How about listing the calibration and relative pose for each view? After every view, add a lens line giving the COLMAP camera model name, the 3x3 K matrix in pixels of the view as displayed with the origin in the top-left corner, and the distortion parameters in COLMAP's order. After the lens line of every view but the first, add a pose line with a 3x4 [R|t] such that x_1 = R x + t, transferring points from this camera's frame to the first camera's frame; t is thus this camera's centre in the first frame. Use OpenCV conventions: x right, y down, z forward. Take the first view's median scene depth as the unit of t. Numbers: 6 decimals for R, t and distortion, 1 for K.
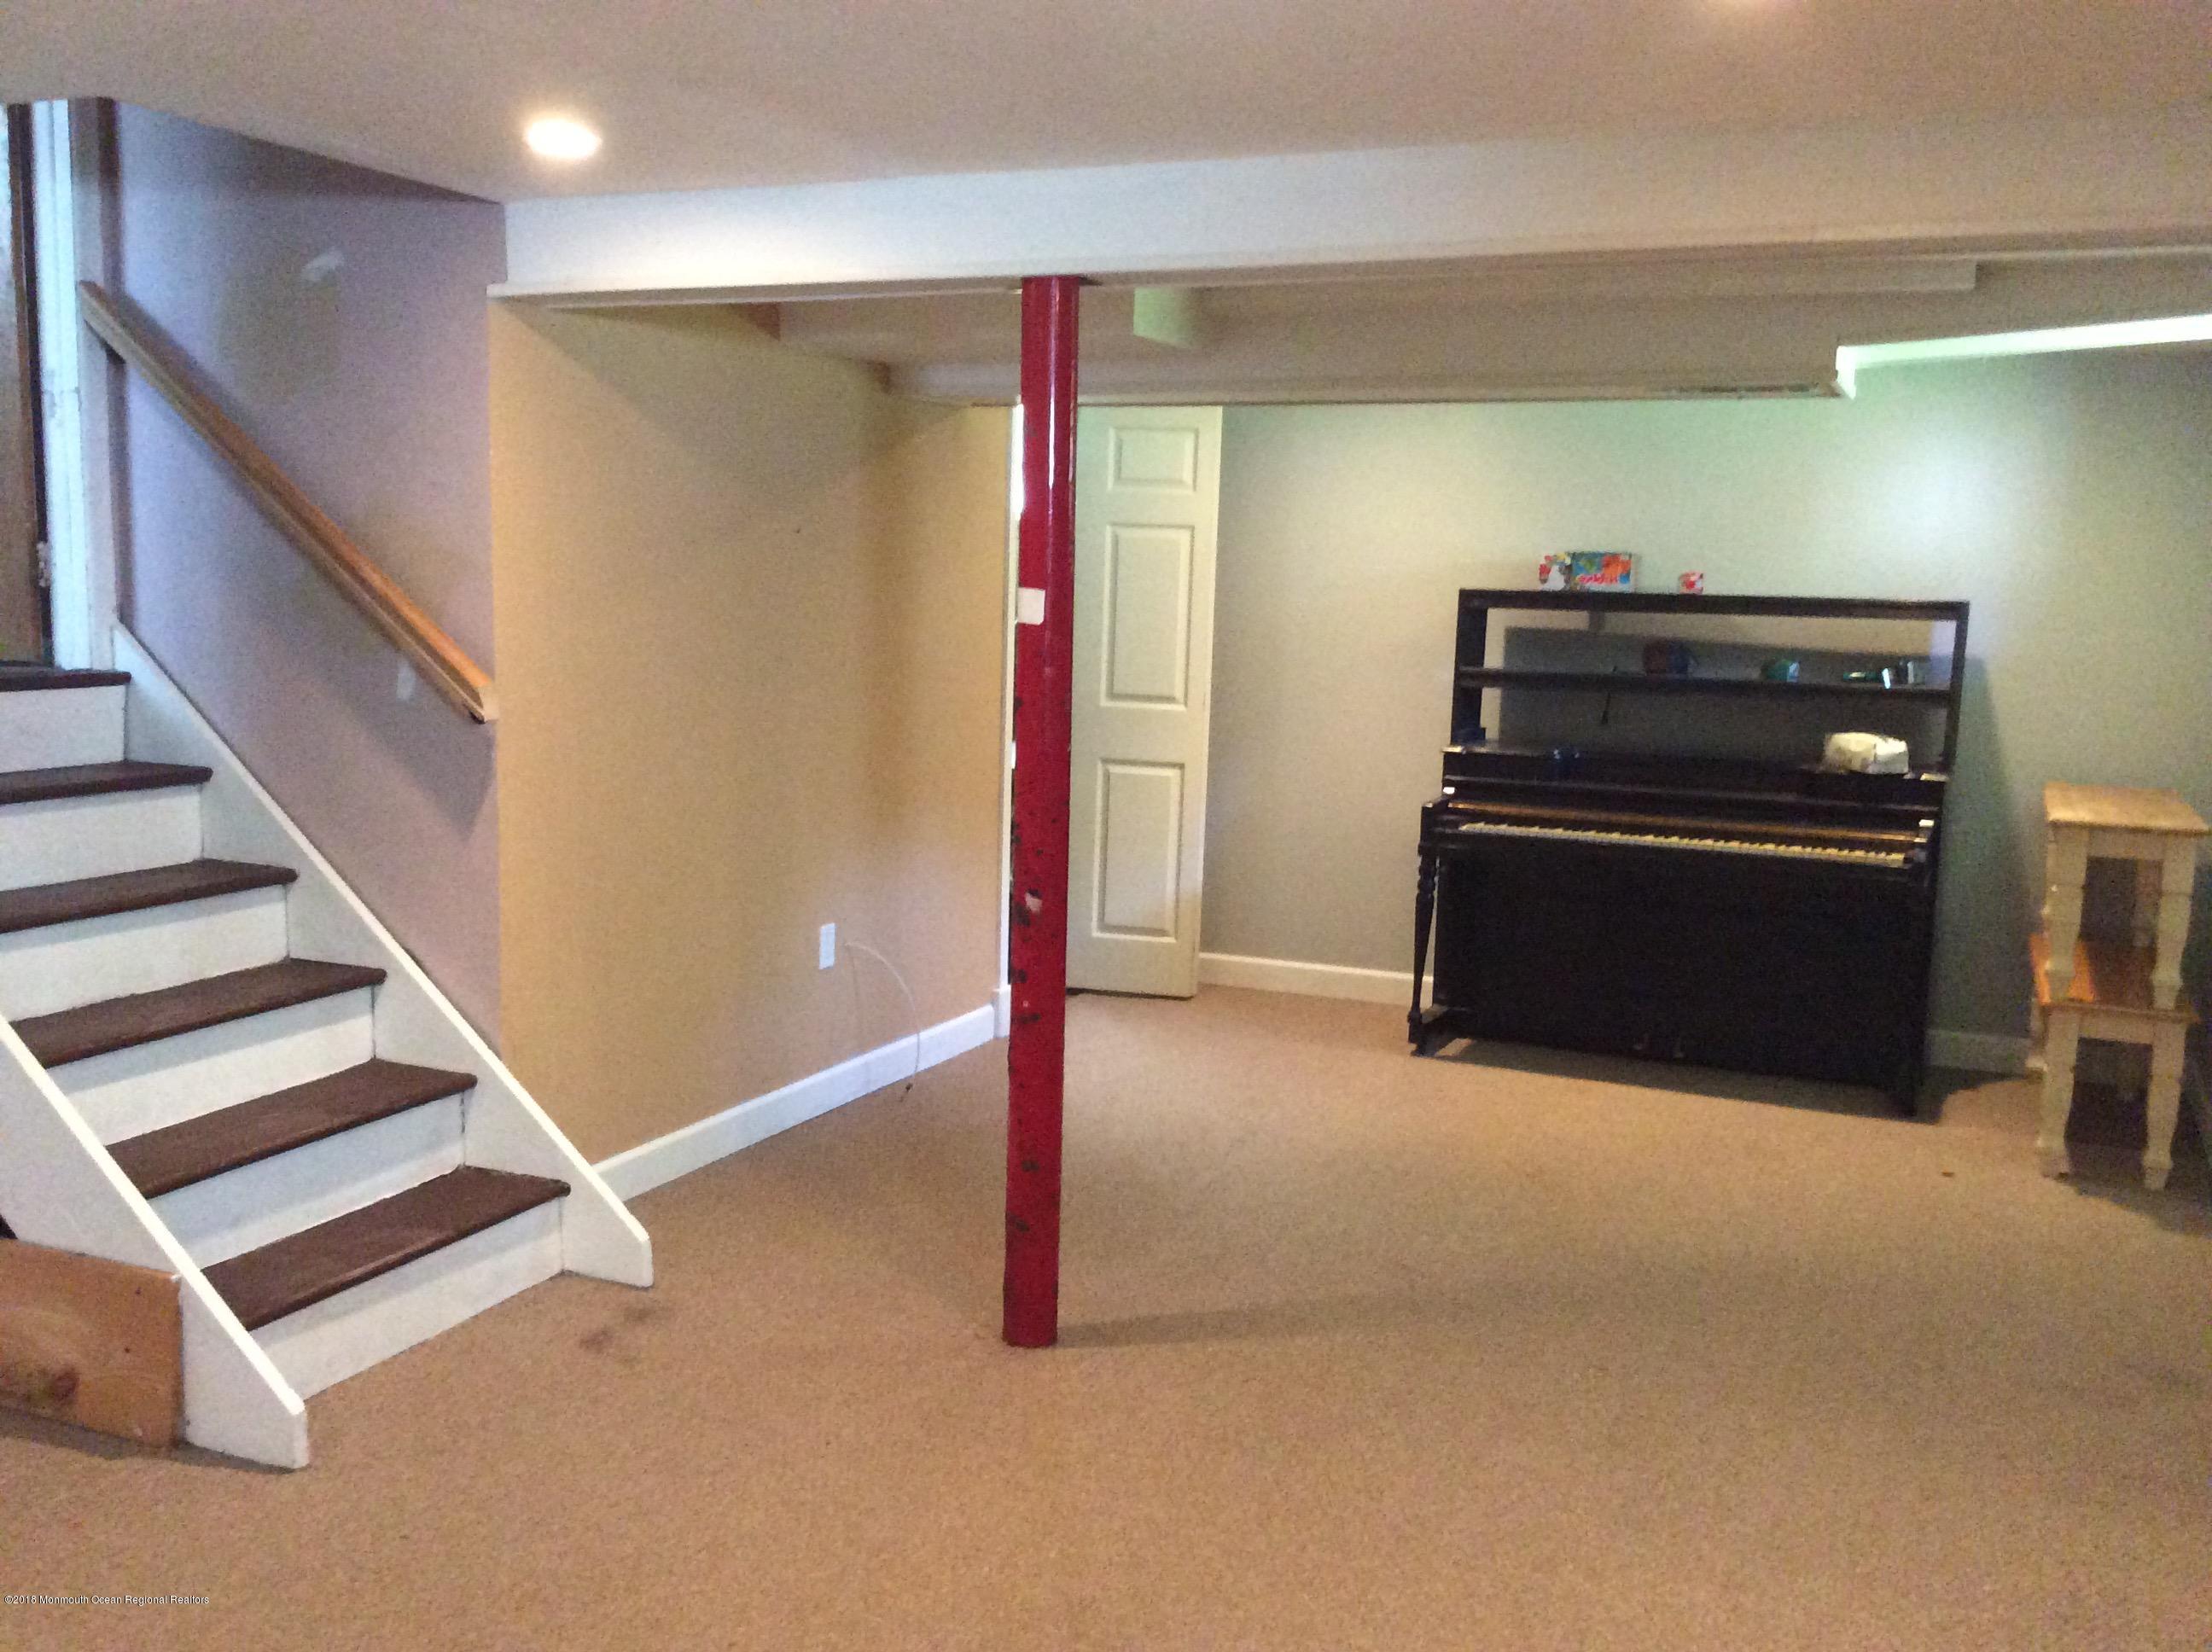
lens RADIAL K [[2052.6, 0, 1105.0], [0, 2052.6, 887.4], [0, 0, 1]] dist [0.077337, -0.340282]
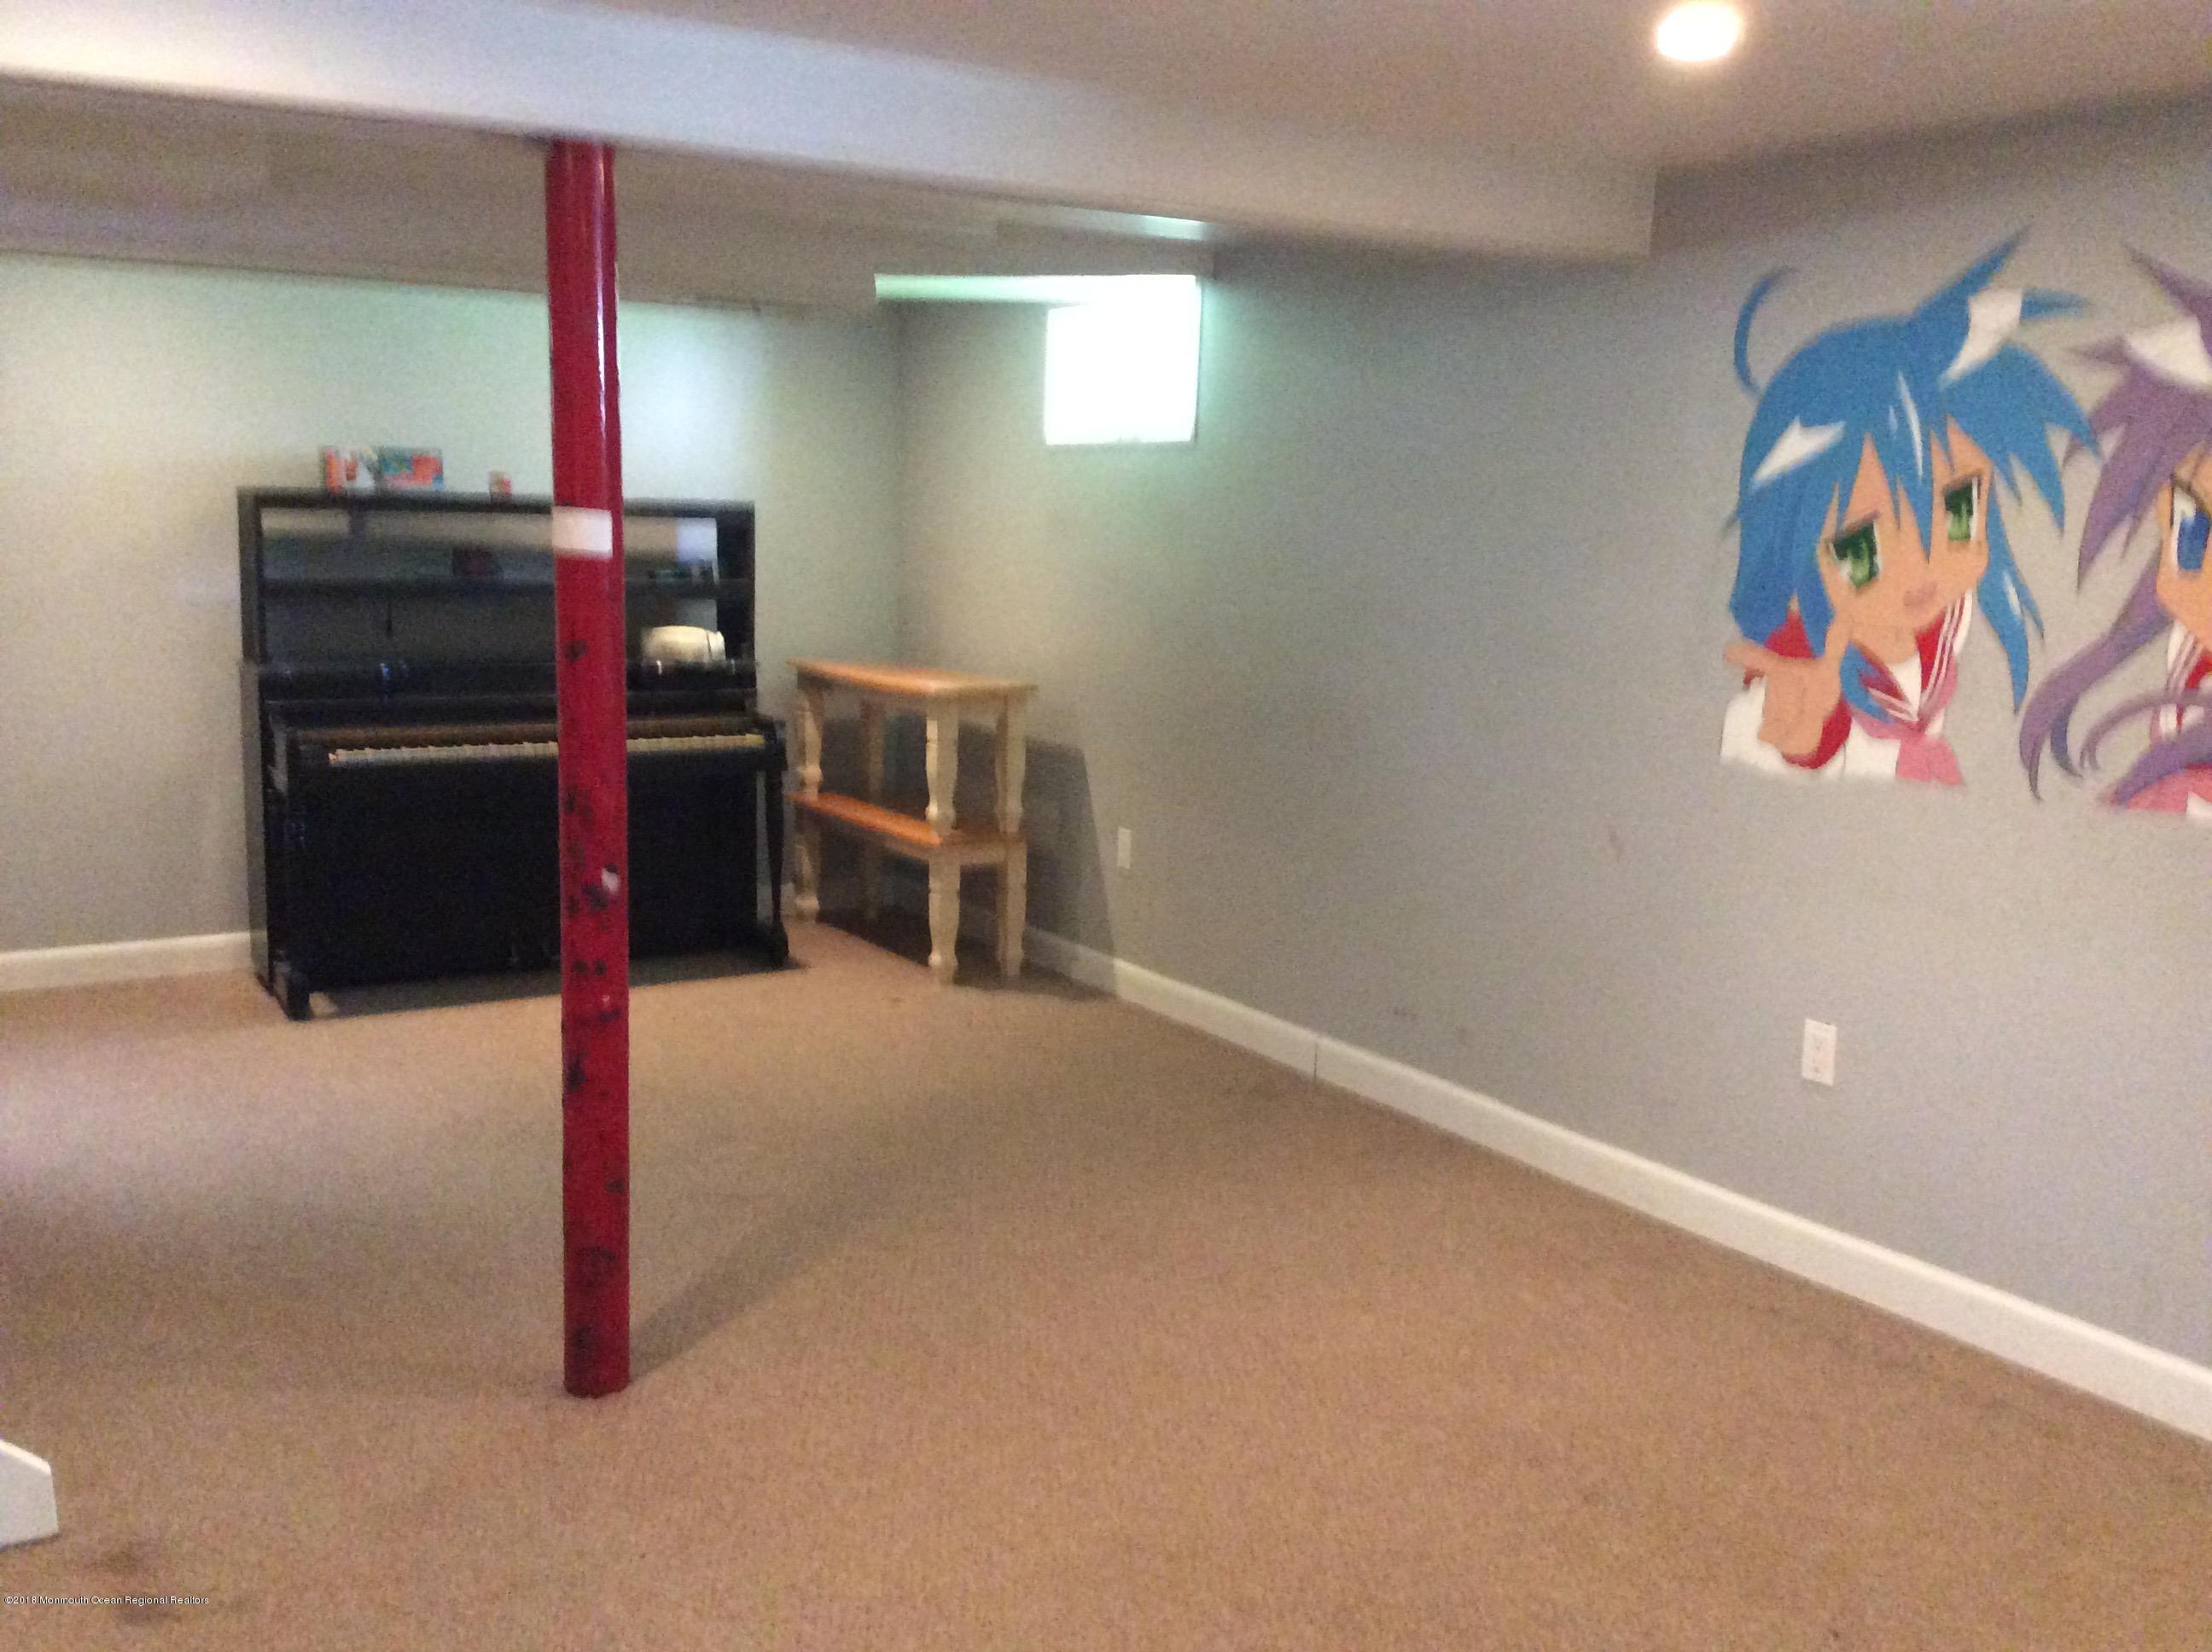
lens RADIAL K [[2057.6, 0, 1116.6], [0, 2057.6, 828.1], [0, 0, 1]] dist [0.152660, -0.345681]
pose [[0.522778, -0.140408, 0.840826, -0.418920], [0.114386, 0.988977, 0.094028, -0.045797], [-0.844760, 0.047023, 0.533076, 0.229674]]
